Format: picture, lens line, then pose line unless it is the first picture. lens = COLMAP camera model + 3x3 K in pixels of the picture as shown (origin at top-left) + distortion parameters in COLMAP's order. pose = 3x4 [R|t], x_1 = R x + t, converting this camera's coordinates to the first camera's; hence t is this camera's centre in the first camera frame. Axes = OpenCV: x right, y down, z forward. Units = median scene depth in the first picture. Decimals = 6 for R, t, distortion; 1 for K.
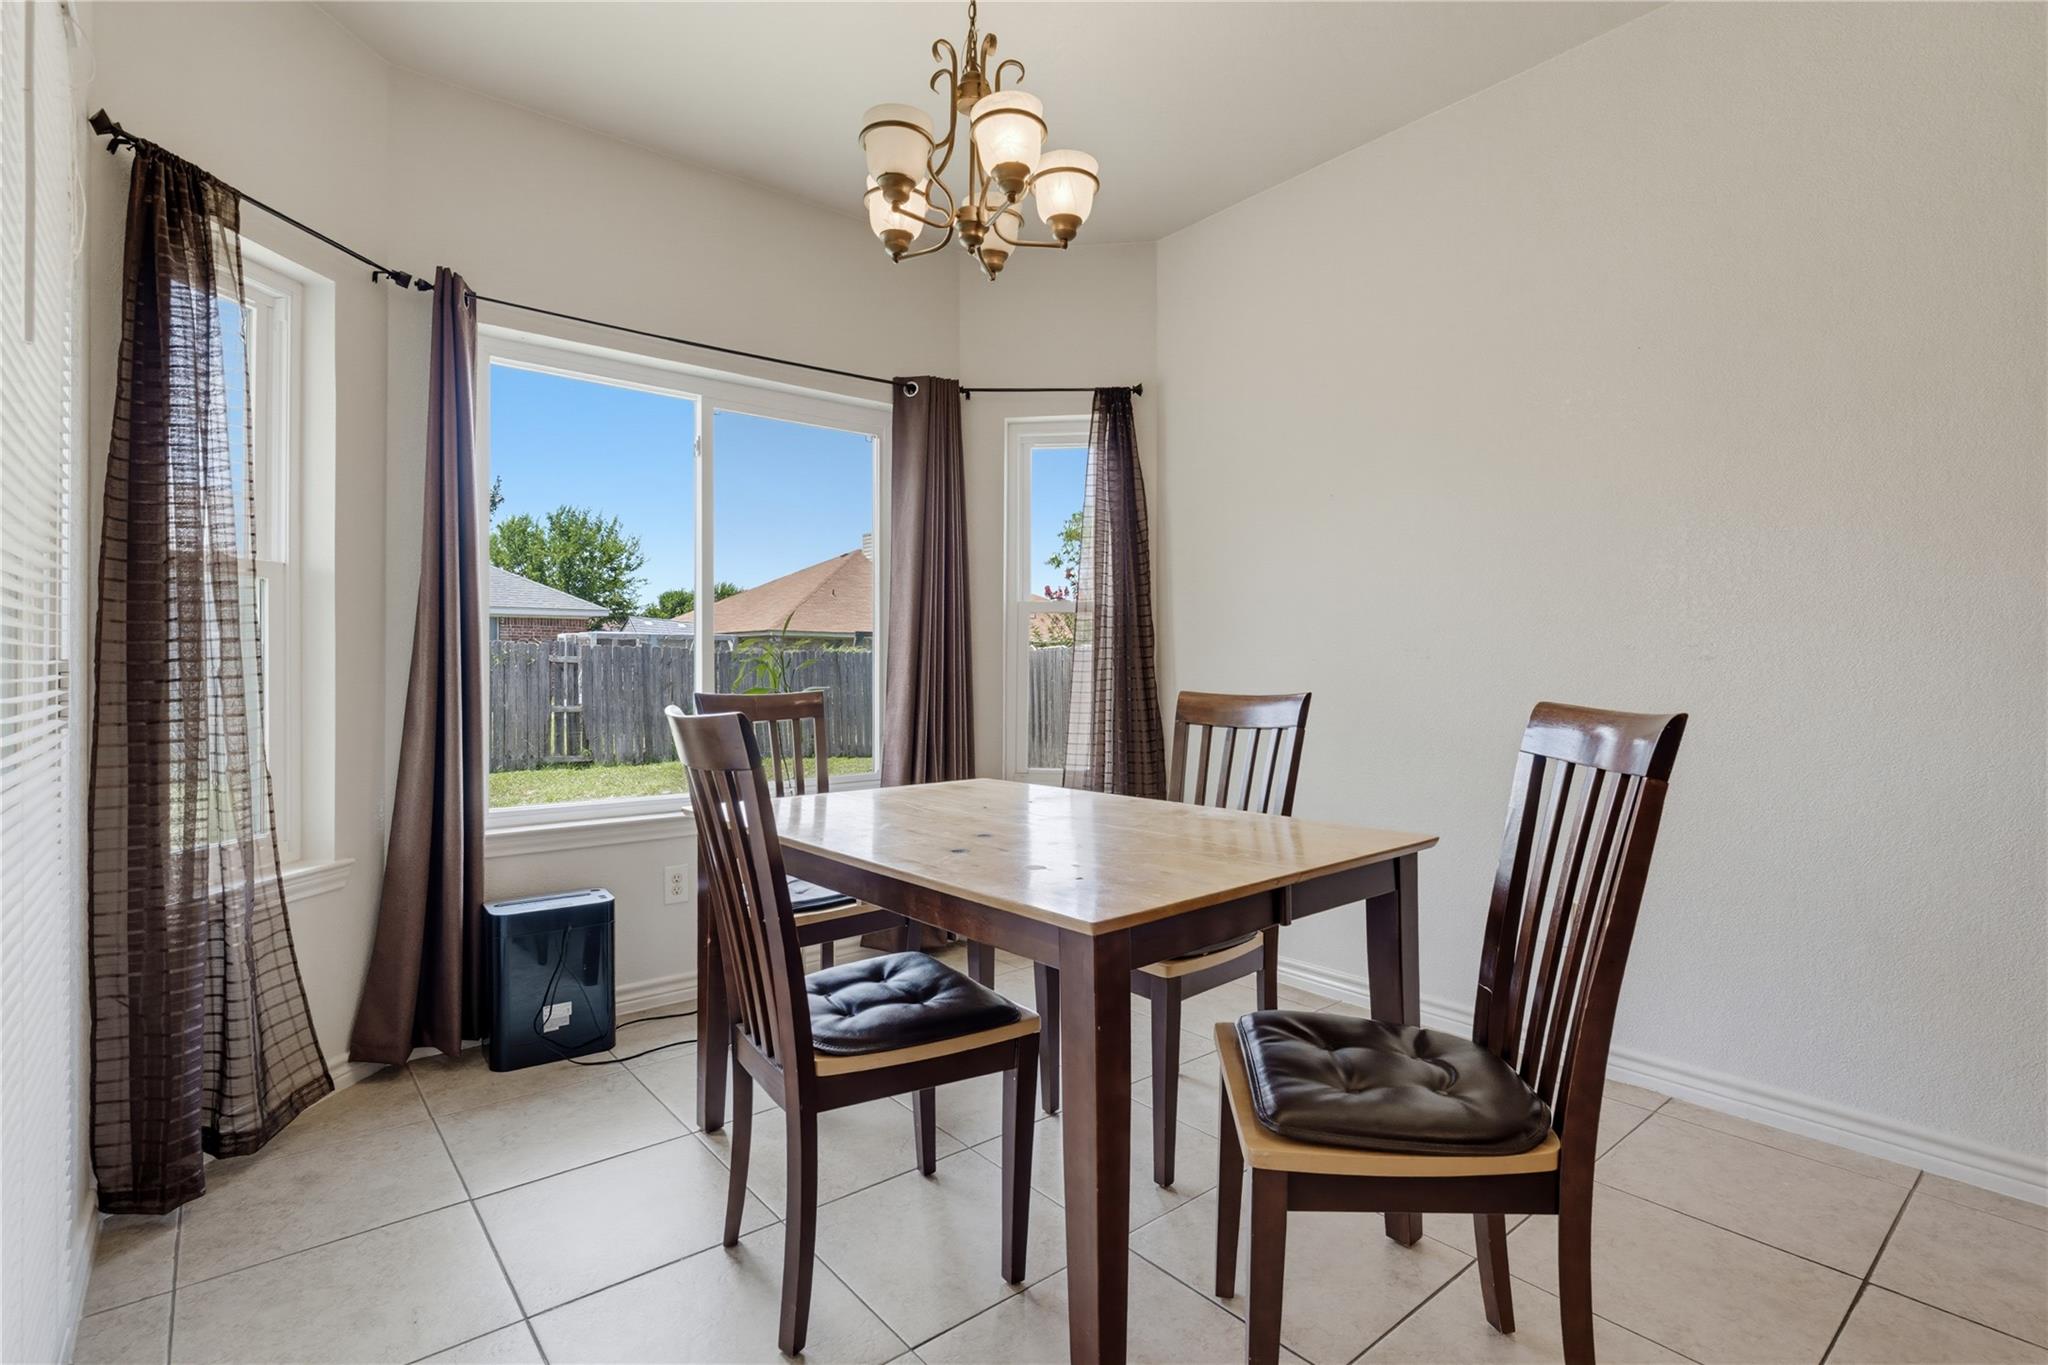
lens RADIAL K [[979.5, 0, 1024.0], [0, 979.5, 682.5], [0, 0, 1]] dist [-0.000240, -0.000019]
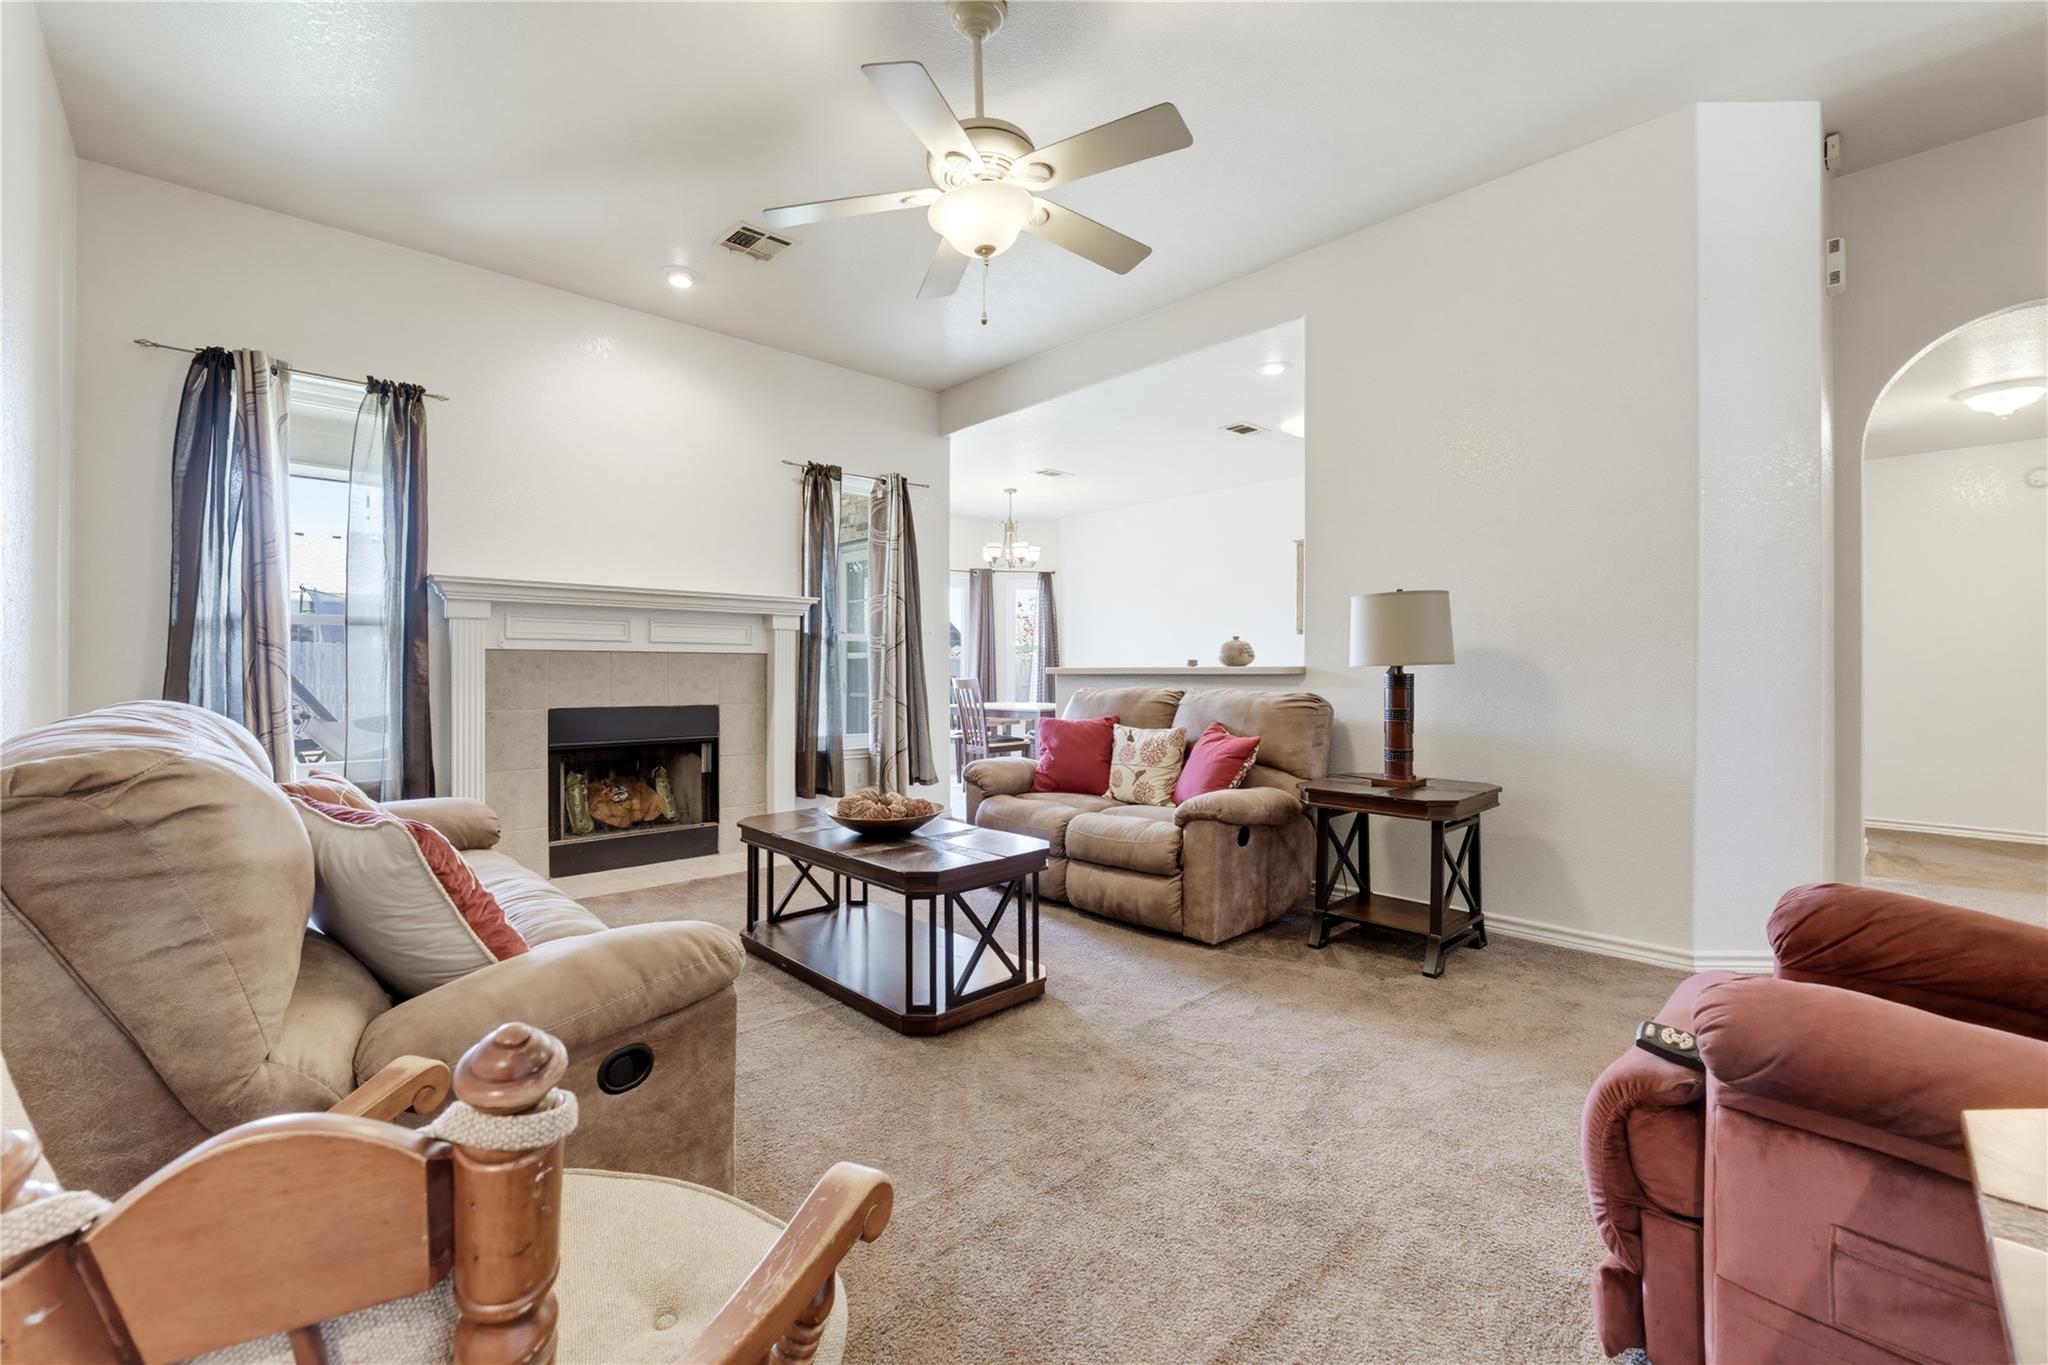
lens RADIAL K [[861.5, 0, 1036.1], [0, 861.5, 672.3], [0, 0, 1]] dist [-0.002703, -0.000184]
pose [[0.997346, -0.005414, 0.072604, -0.120685], [0.006050, 0.999945, -0.008532, 0.015852], [-0.072554, 0.008949, 0.997324, -1.521978]]
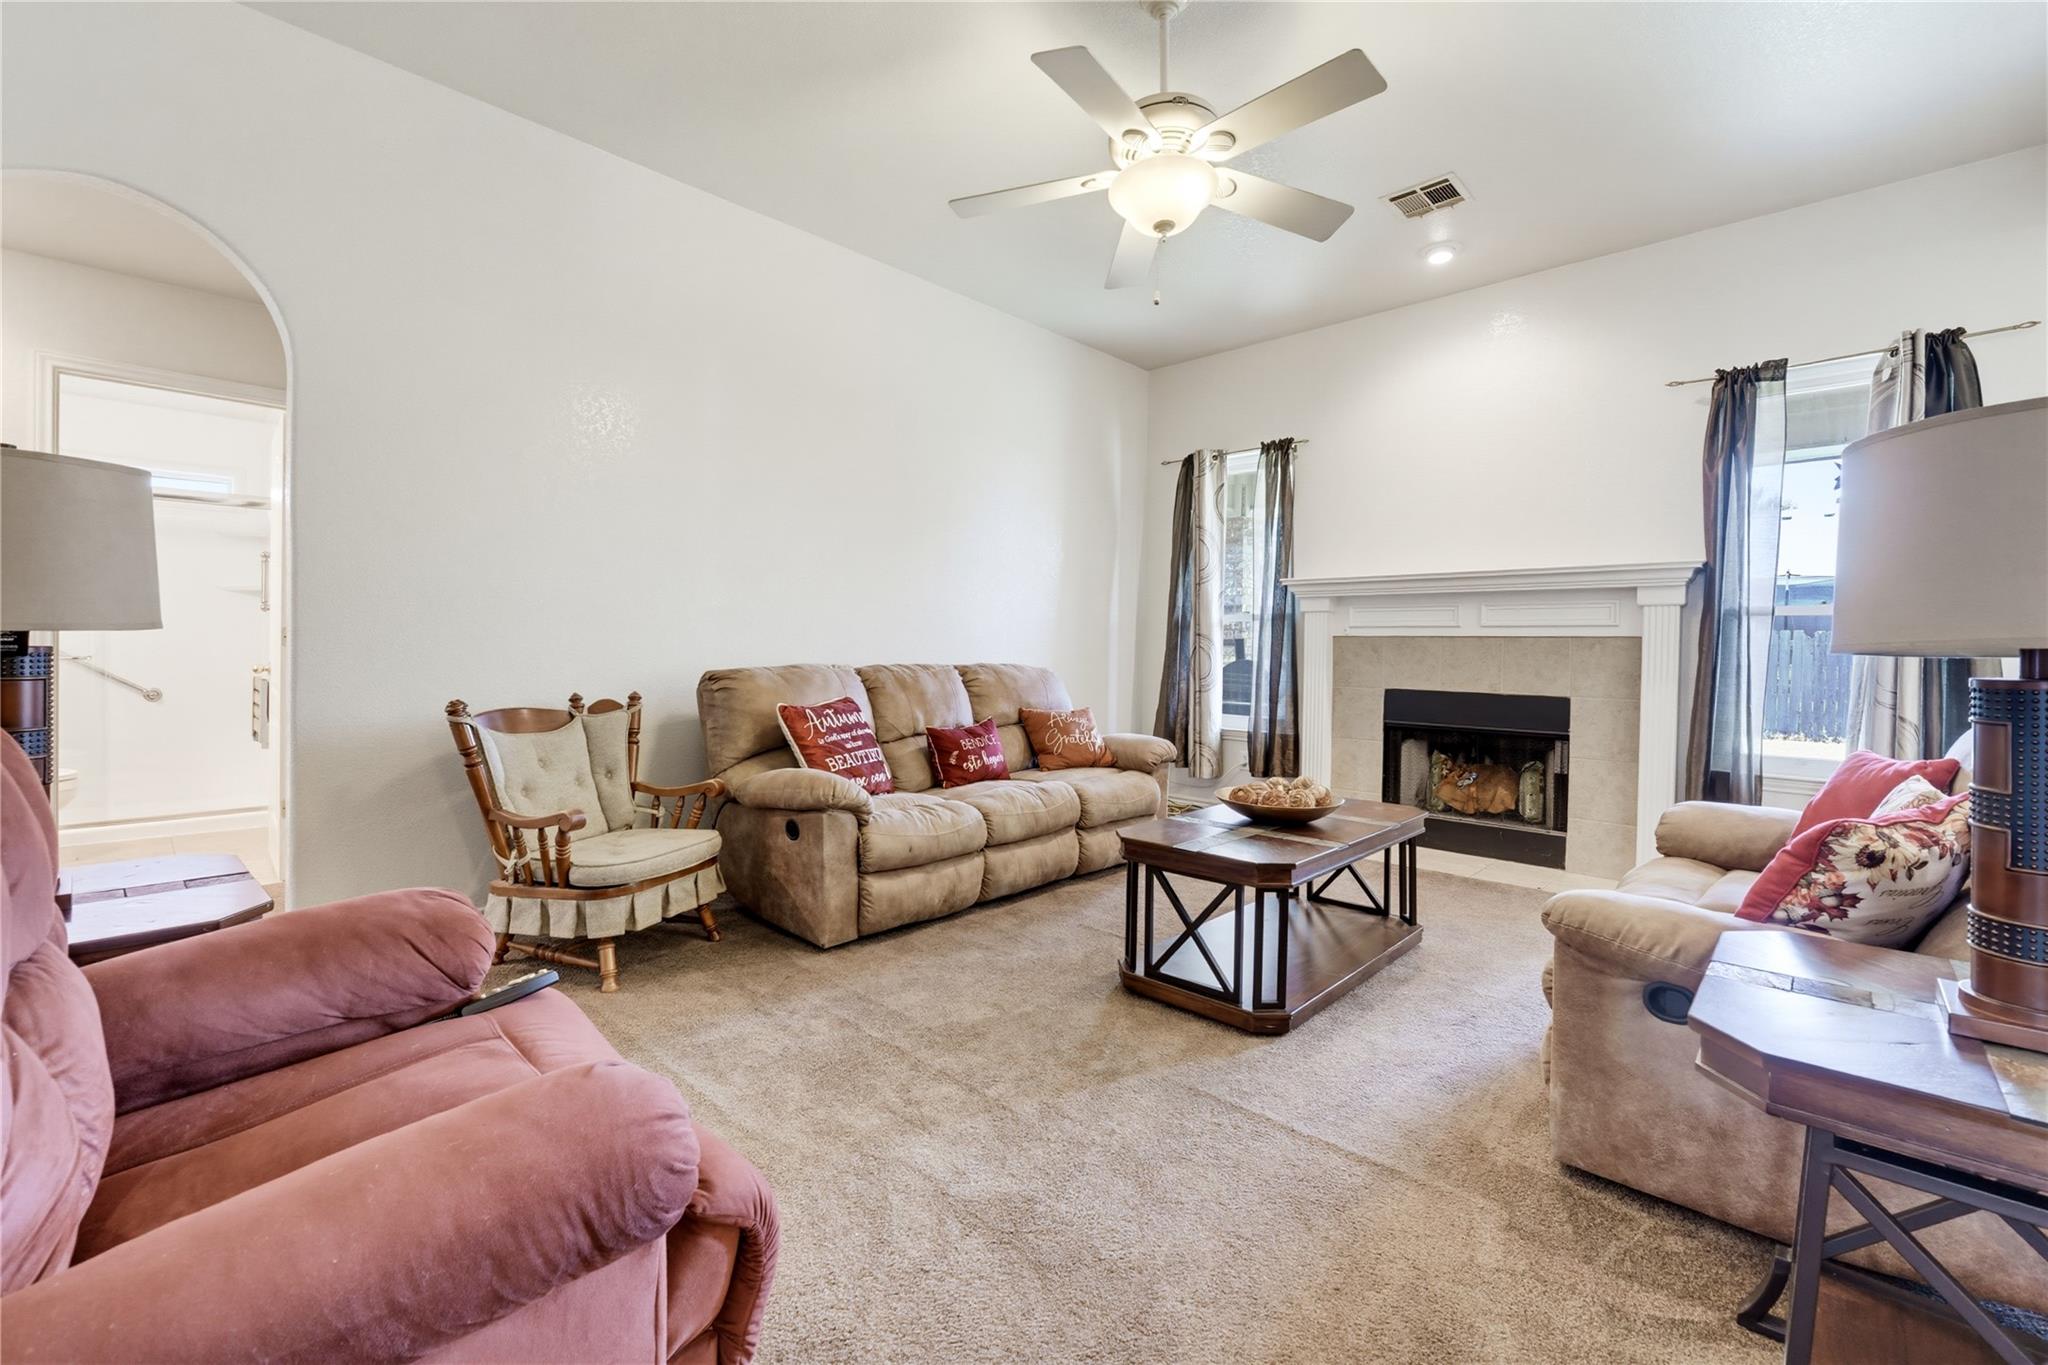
lens RADIAL K [[900.6, 0, 1023.5], [0, 900.6, 671.6], [0, 0, 1]] dist [0.000712, 0.000112]
pose [[0.110454, 0.021943, -0.993639, 0.567524], [-0.024112, 0.999521, 0.019393, 0.012259], [0.993589, 0.021816, 0.110931, -1.032980]]
